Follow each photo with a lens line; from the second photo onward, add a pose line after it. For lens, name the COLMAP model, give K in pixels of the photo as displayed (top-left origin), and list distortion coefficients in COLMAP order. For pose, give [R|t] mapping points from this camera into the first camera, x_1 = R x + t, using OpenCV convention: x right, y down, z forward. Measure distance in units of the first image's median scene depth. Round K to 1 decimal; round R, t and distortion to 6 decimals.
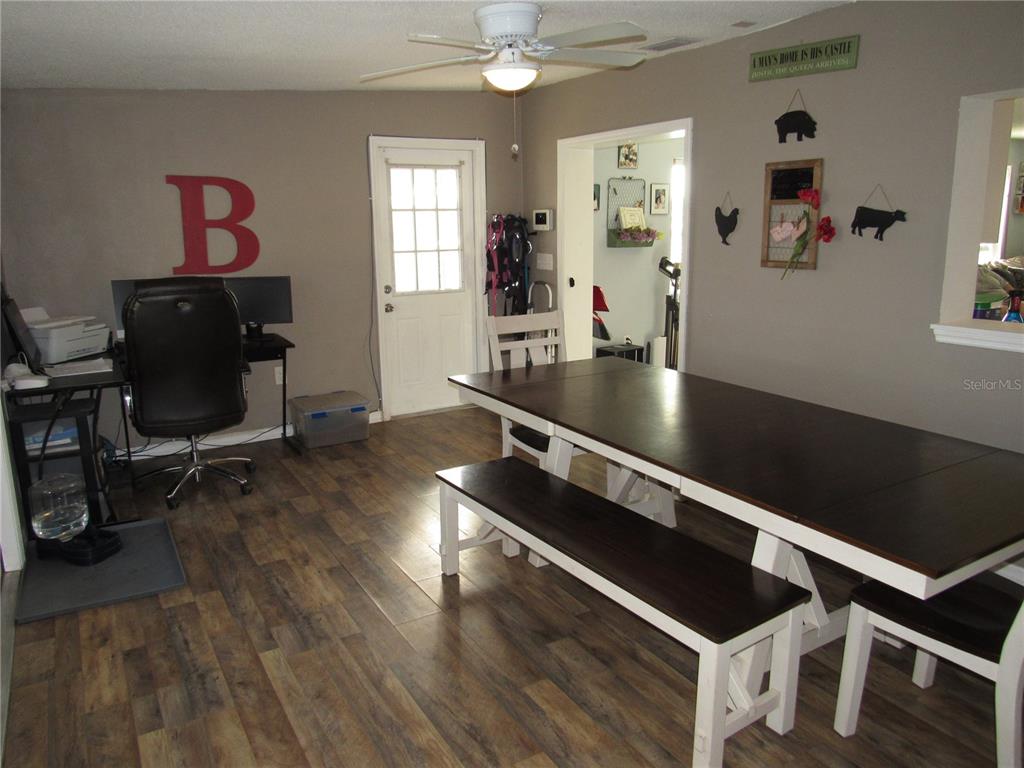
lens RADIAL K [[734.7, 0, 512.0], [0, 734.7, 384.0], [0, 0, 1]] dist [-0.031918, 0.015562]
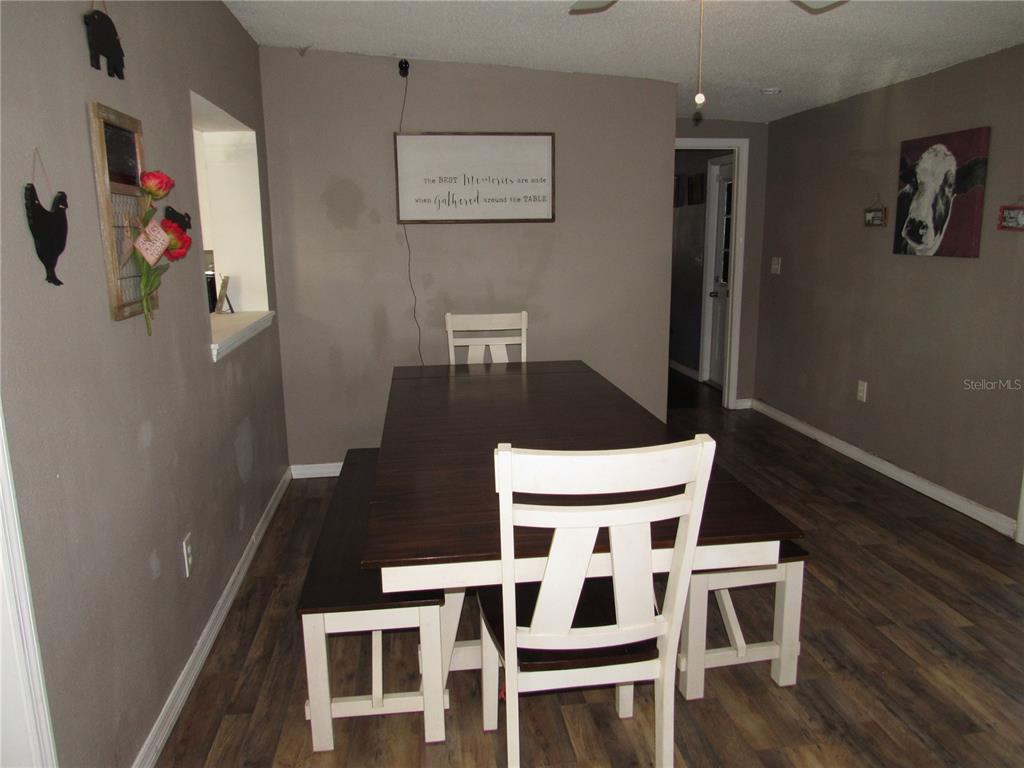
lens RADIAL K [[734.7, 0, 512.3], [0, 734.7, 382.0], [0, 0, 1]] dist [-0.031918, 0.015562]
pose [[-0.917160, -0.055735, 0.394602, -0.127396], [0.109785, 0.916522, 0.384622, -0.407593], [-0.383099, 0.396082, -0.834479, 1.927376]]
